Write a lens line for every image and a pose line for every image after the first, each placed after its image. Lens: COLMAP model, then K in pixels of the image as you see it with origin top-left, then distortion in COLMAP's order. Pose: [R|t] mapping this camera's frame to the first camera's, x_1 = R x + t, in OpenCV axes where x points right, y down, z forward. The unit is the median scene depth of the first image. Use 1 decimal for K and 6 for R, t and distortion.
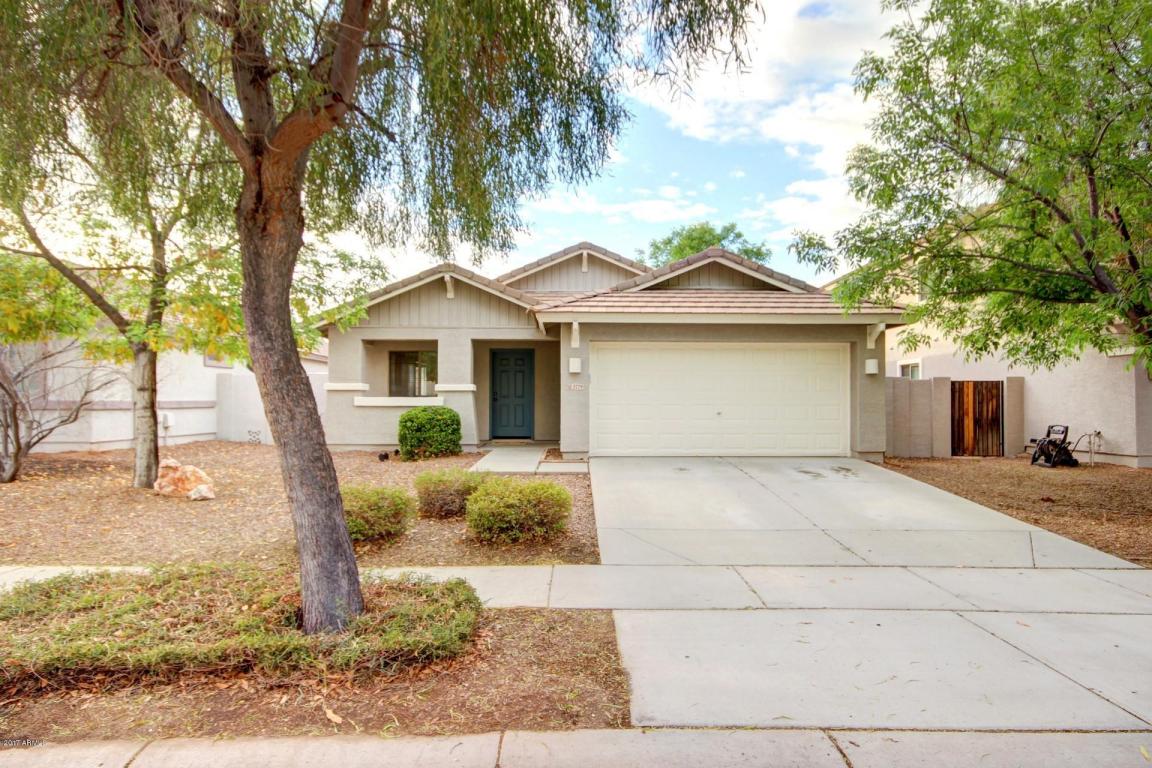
lens RADIAL K [[637.1, 0, 576.0], [0, 637.1, 384.0], [0, 0, 1]] dist [-0.001035, -0.000084]
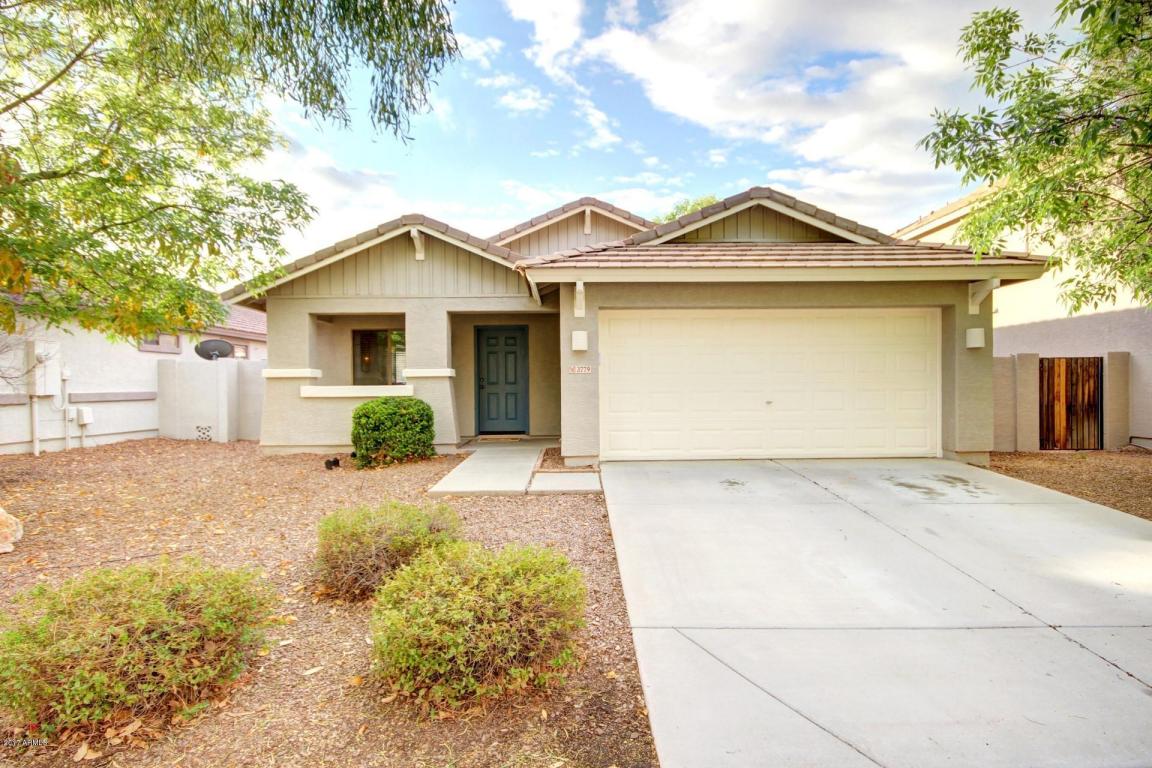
lens RADIAL K [[573.6, 0, 576.0], [0, 573.6, 384.0], [0, 0, 1]] dist [0.002270, 0.000463]
pose [[0.999934, -0.011073, 0.002967, -0.007532], [0.011000, 0.999656, 0.023807, 0.004822], [-0.003229, -0.023773, 0.999712, 0.292925]]
